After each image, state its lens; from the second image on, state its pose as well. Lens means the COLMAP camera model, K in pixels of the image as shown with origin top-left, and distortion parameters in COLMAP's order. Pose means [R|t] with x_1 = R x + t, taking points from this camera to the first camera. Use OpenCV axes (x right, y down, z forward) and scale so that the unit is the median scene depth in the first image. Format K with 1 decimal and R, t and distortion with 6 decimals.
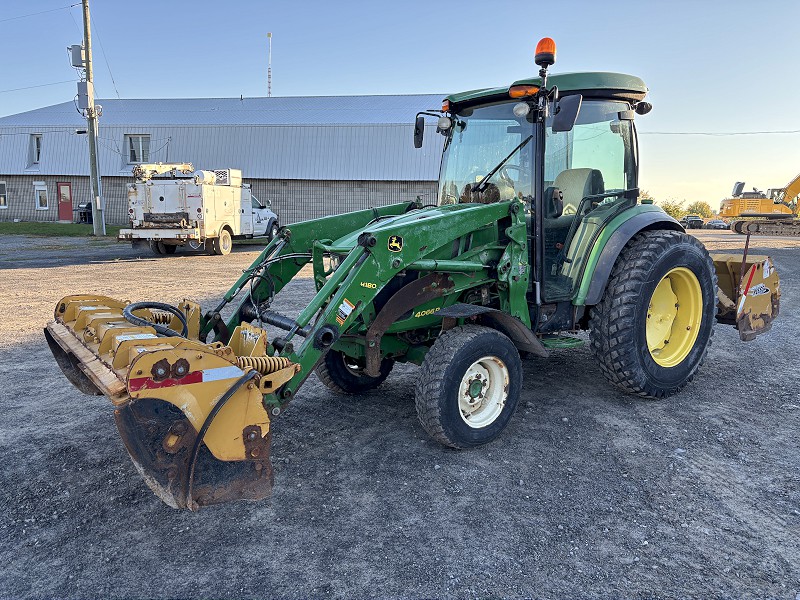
lens RADIAL K [[607.5, 0, 404.4], [0, 607.5, 302.2], [0, 0, 1]] dist [0.041456, -0.042386]
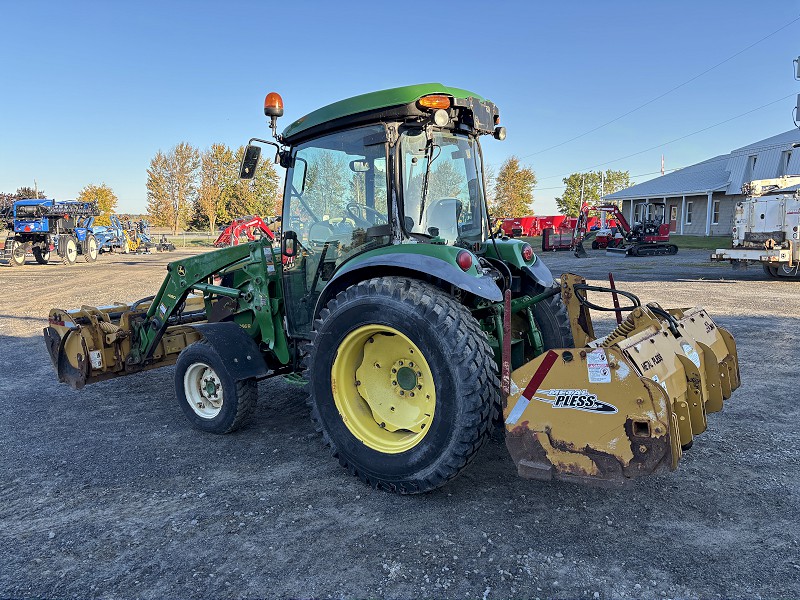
lens RADIAL K [[607.5, 0, 404.1], [0, 607.5, 304.6], [0, 0, 1]] dist [0.041456, -0.042386]
pose [[0.330143, 0.108336, -0.937693, 1.139066], [-0.124951, 0.989666, 0.070348, -0.136257], [0.935624, 0.093941, 0.340268, 0.738678]]
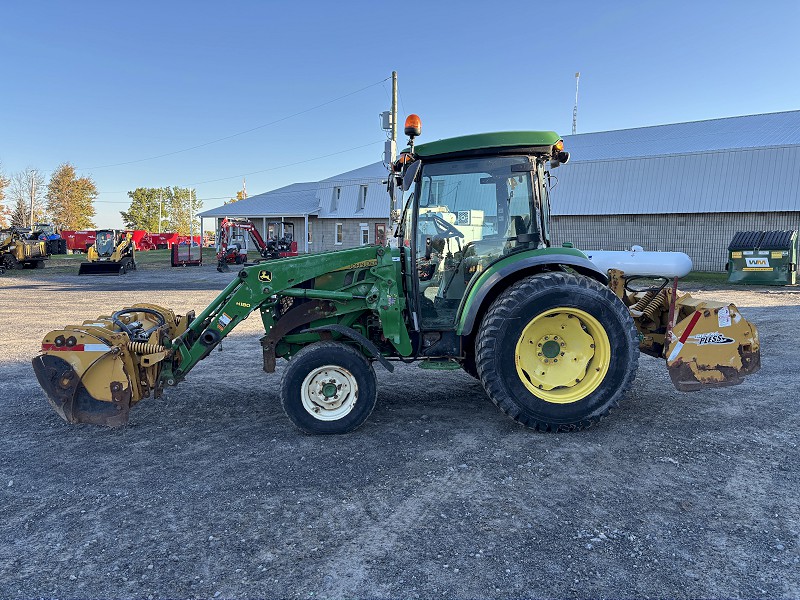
lens RADIAL K [[607.5, 0, 403.4], [0, 607.5, 305.1], [0, 0, 1]] dist [0.041456, -0.042386]
pose [[0.863420, 0.050087, -0.501994, 0.708481], [-0.075357, 0.996700, -0.030166, -0.008668], [0.498826, 0.063874, 0.864345, -0.037155]]
